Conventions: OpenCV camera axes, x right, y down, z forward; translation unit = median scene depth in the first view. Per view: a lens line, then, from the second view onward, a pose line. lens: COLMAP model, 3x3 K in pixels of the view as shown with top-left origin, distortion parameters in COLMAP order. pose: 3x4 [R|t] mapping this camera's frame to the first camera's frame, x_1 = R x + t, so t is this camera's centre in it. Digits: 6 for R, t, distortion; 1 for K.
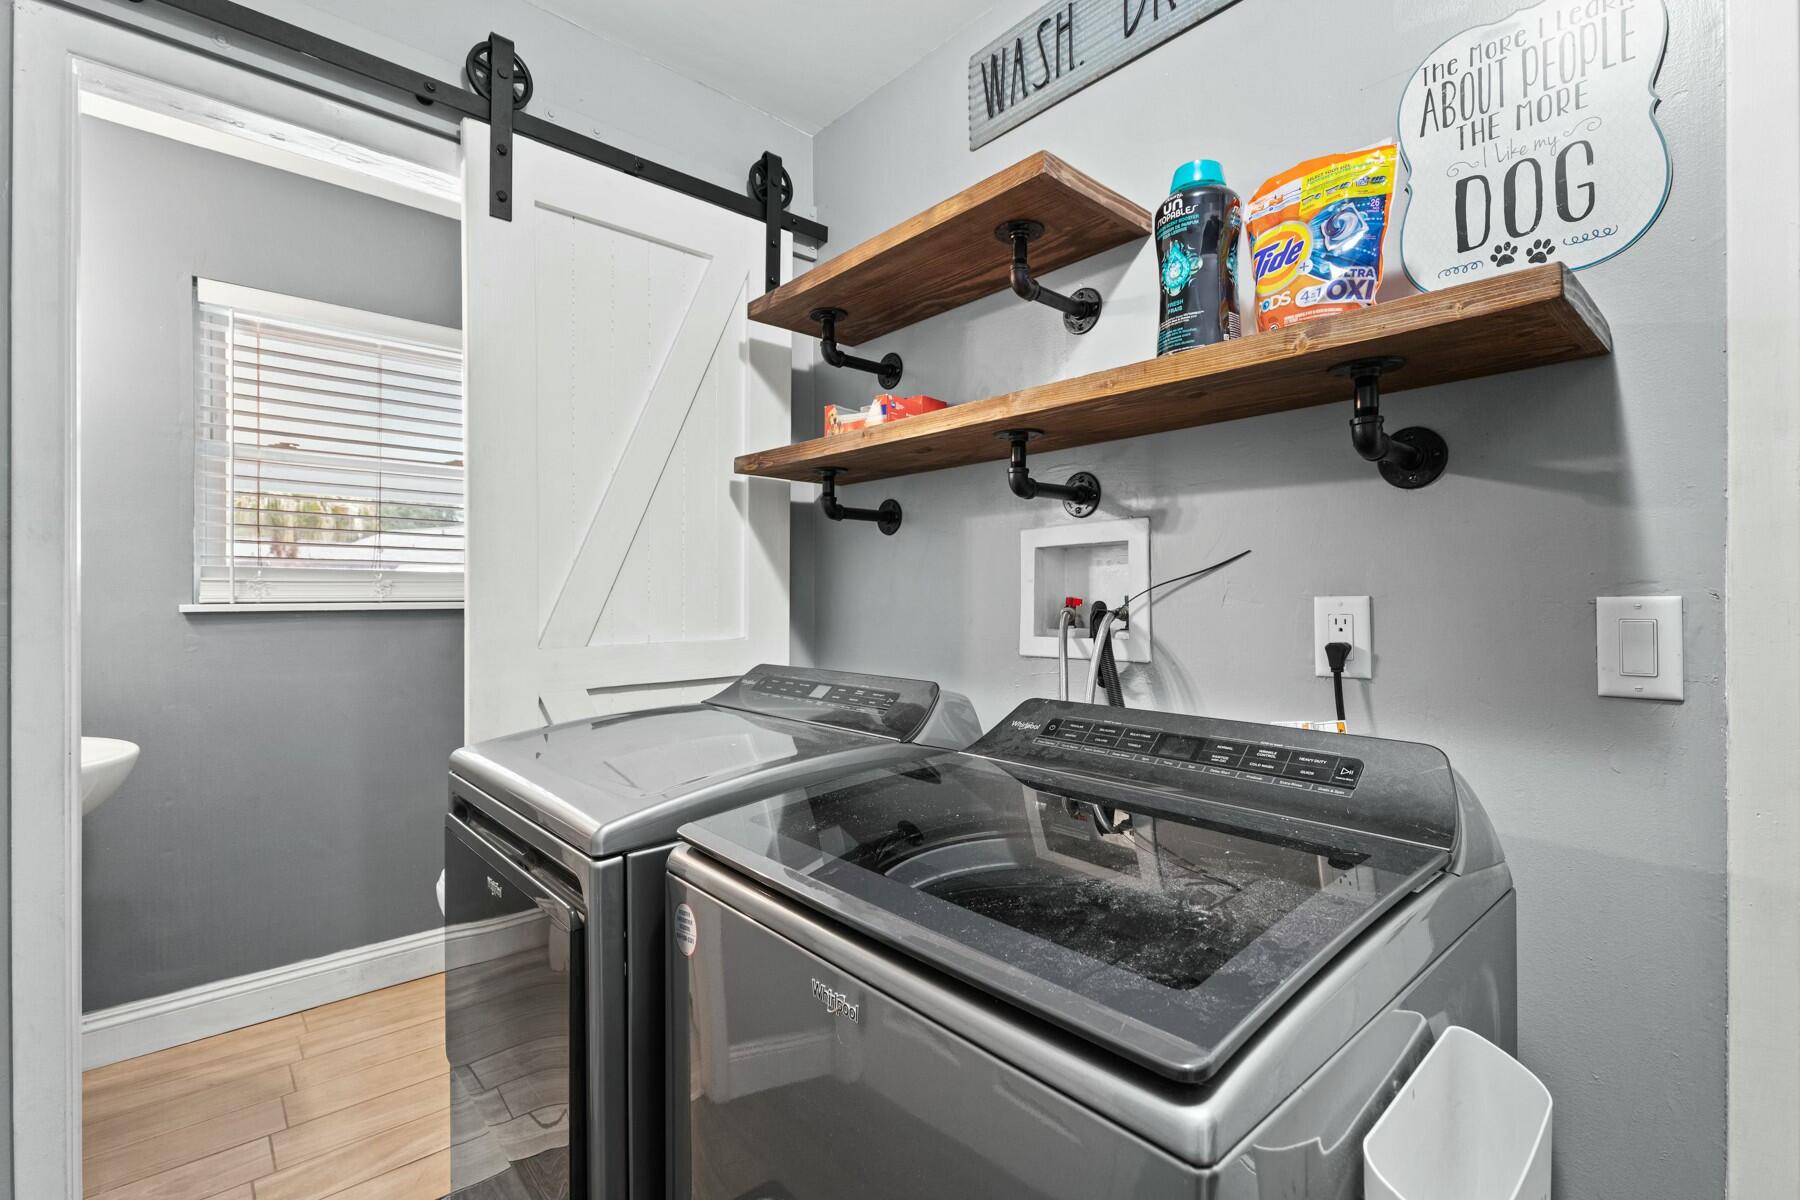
lens RADIAL K [[806.4, 0, 901.7], [0, 806.4, 598.5], [0, 0, 1]] dist [0.002698, 0.000219]
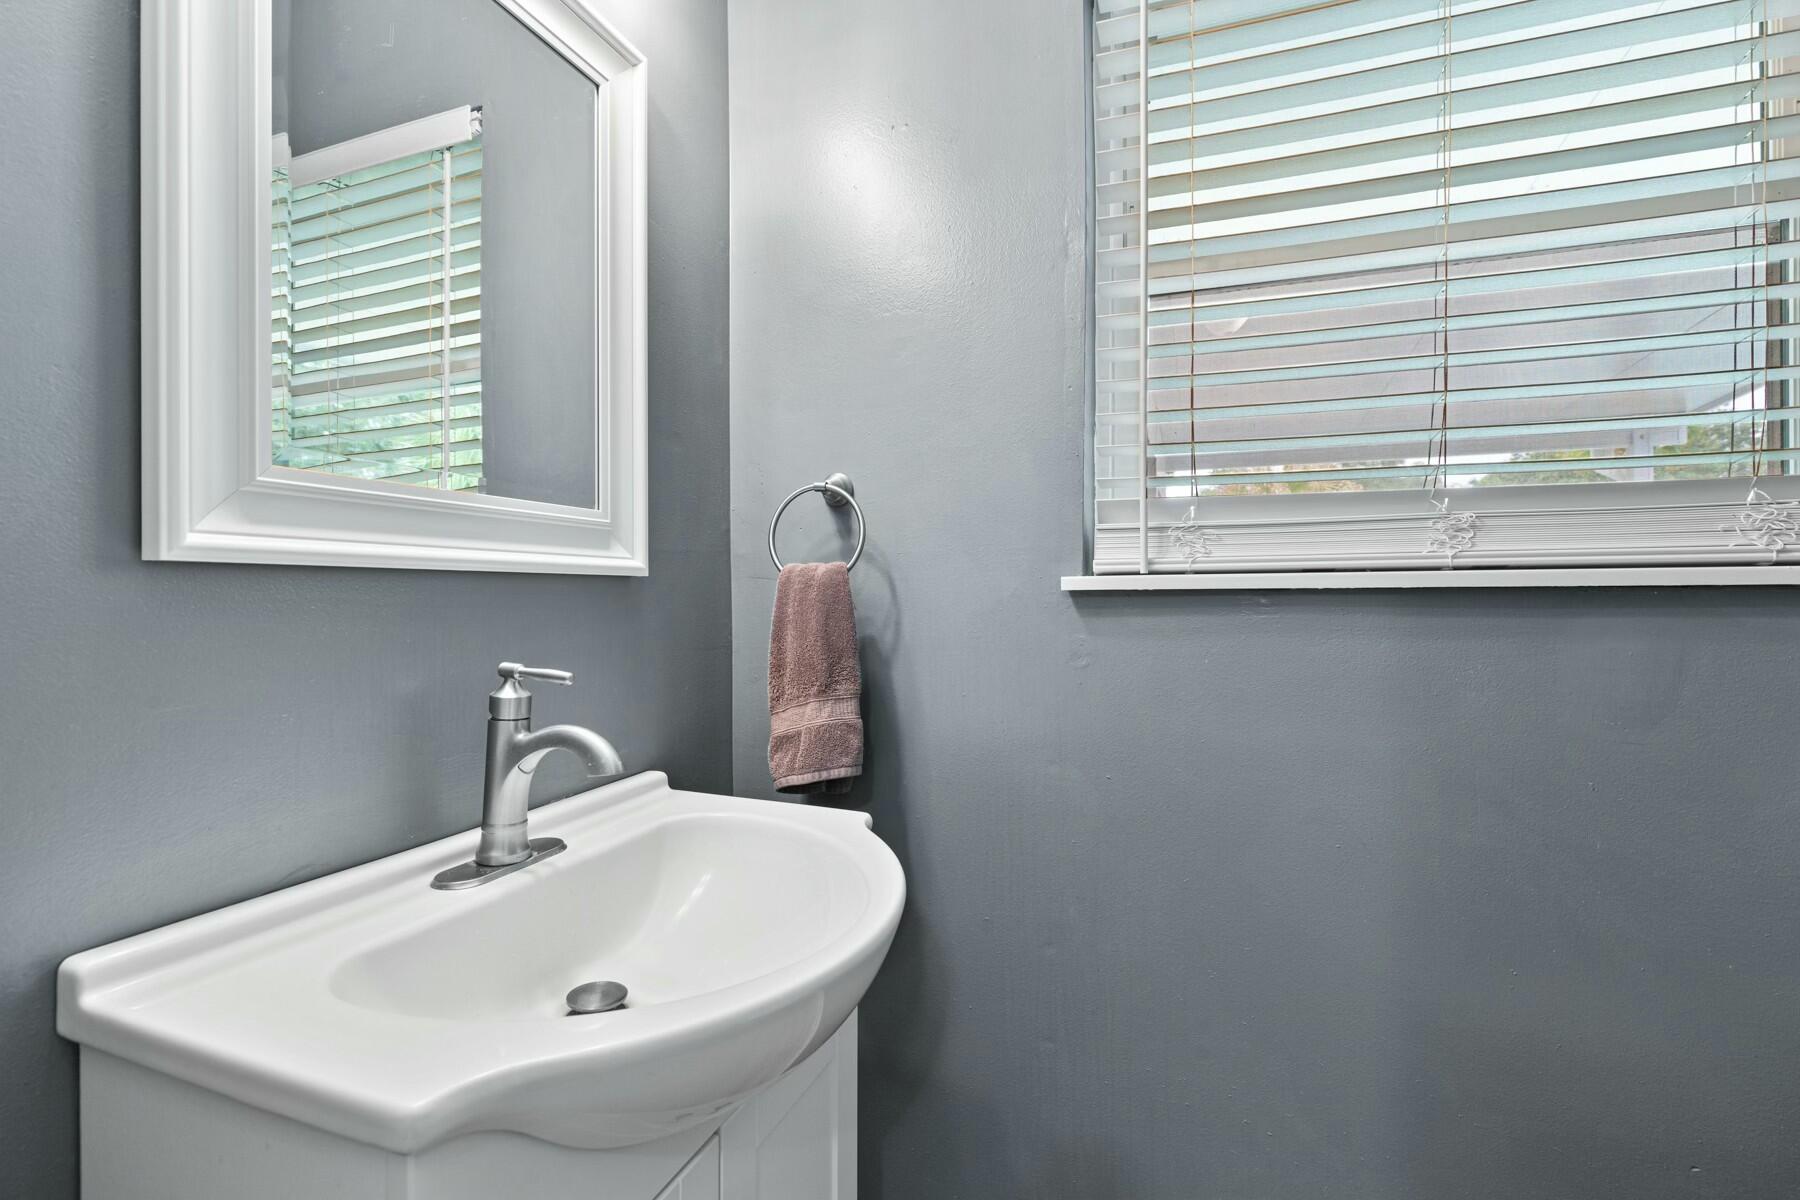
lens RADIAL K [[806.4, 0, 898.7], [0, 806.4, 595.2], [0, 0, 1]] dist [0.002698, 0.000219]
pose [[0.453031, 0.004409, -0.891484, -0.473704], [0.004881, 0.999961, 0.007425, 0.015305], [0.891482, -0.007715, 0.452991, 0.664163]]
